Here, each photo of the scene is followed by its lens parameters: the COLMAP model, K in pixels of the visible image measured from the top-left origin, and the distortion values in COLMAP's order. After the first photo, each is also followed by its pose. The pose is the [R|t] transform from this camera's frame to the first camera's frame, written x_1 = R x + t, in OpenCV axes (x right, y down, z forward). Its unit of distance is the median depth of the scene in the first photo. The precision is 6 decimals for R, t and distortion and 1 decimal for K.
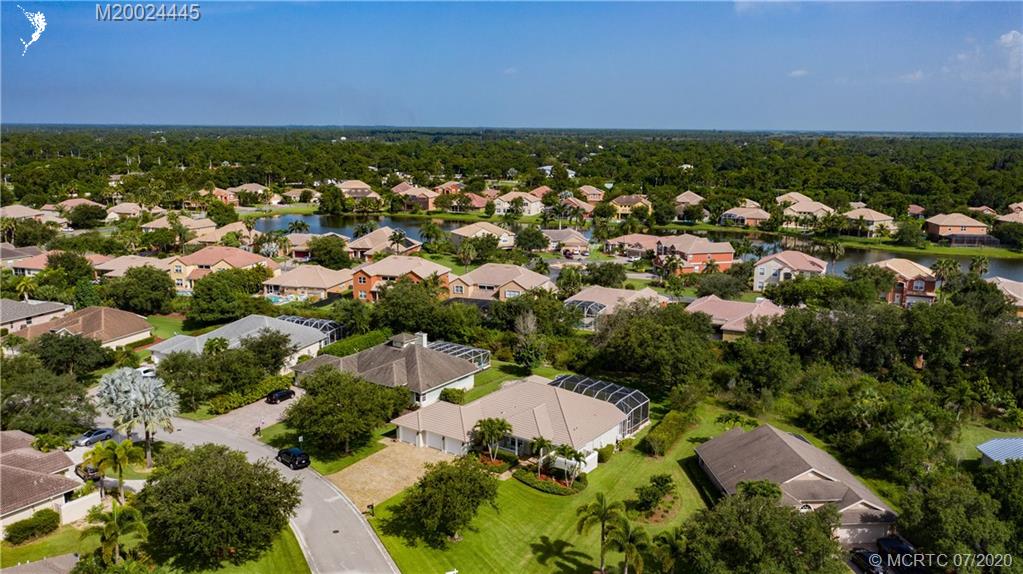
lens RADIAL K [[808.7, 0, 511.5], [0, 808.7, 287.0], [0, 0, 1]] dist [-0.003479, 0.003669]
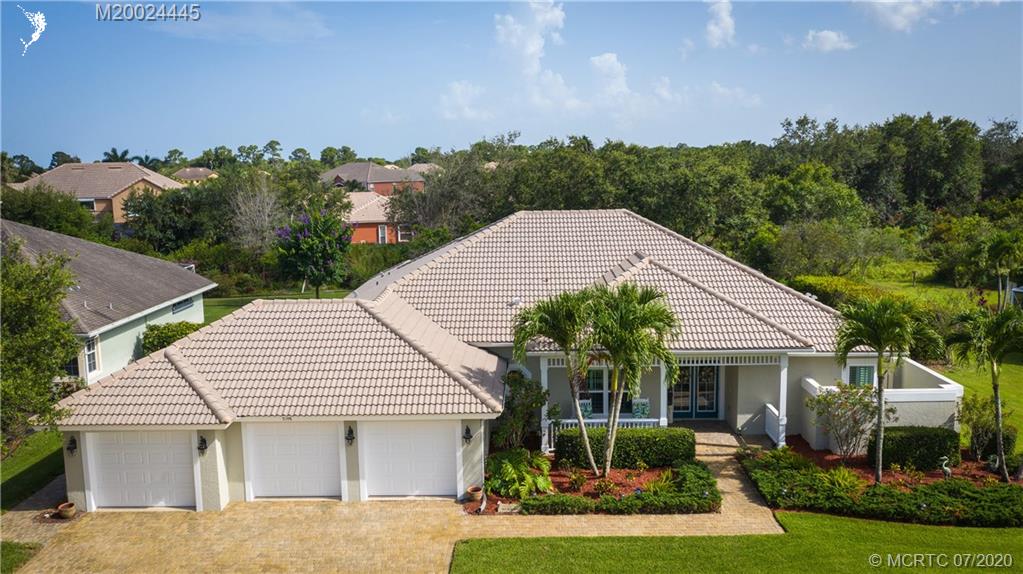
lens RADIAL K [[847.2, 0, 511.5], [0, 847.2, 287.0], [0, 0, 1]] dist [-0.000870, 0.005623]
pose [[0.829588, -0.102890, 0.548815, -0.114839], [0.134346, 0.990783, -0.017329, 0.108587], [-0.541973, 0.088106, 0.835764, 0.539238]]
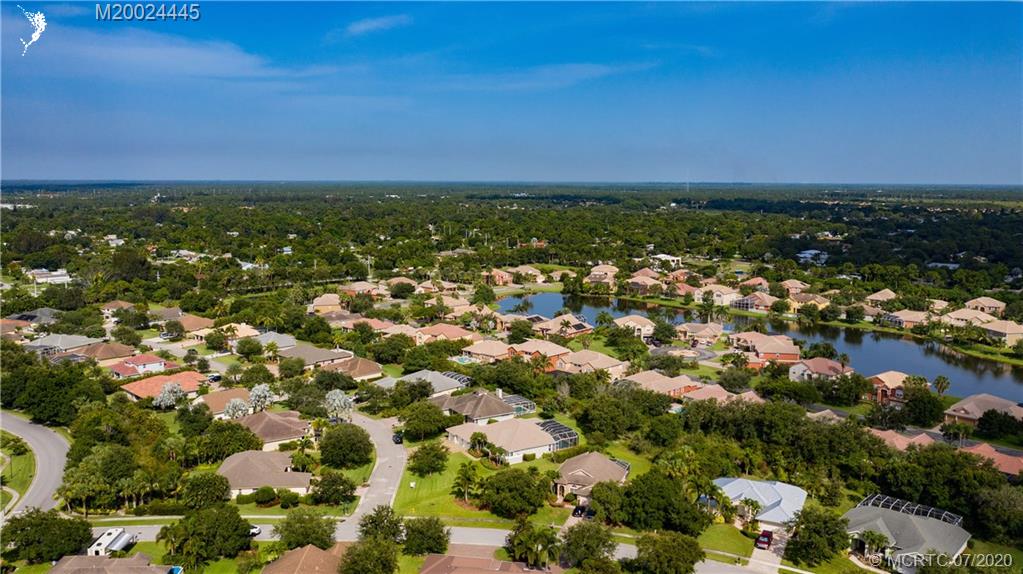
lens RADIAL K [[808.7, 0, 511.5], [0, 808.7, 287.0], [0, 0, 1]] dist [-0.003479, 0.003669]
pose [[0.907198, 0.051972, -0.417483, 0.599569], [-0.079468, 0.995645, -0.048740, -0.076515], [0.413131, 0.077393, 0.907377, -0.590040]]
